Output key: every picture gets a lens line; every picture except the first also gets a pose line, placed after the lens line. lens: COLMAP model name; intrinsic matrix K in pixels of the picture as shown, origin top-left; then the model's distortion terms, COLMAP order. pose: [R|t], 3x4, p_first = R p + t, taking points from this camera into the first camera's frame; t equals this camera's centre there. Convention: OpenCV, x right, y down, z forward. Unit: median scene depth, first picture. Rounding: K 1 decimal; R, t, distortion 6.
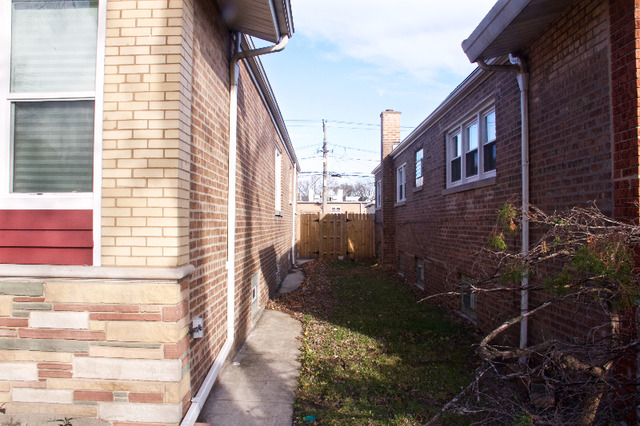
lens RADIAL K [[525.7, 0, 320.0], [0, 525.7, 213.0], [0, 0, 1]] dist [-0.192131, 0.153327]
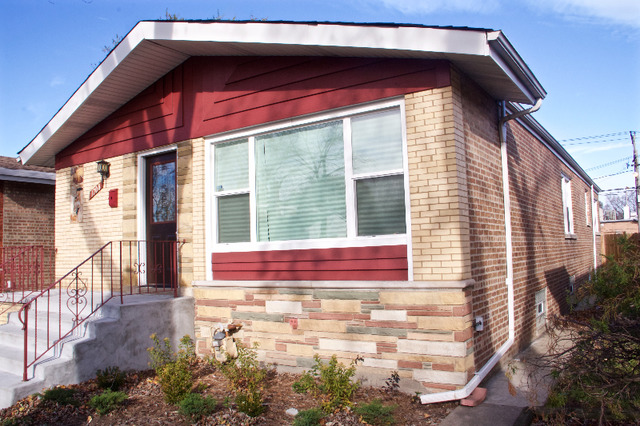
lens RADIAL K [[525.7, 0, 320.0], [0, 525.7, 213.0], [0, 0, 1]] dist [-0.192131, 0.153327]
pose [[0.834806, -0.070569, -0.546003, 0.195493], [0.042903, 0.997074, -0.063272, -0.012422], [0.548870, 0.029394, 0.835390, -0.448063]]
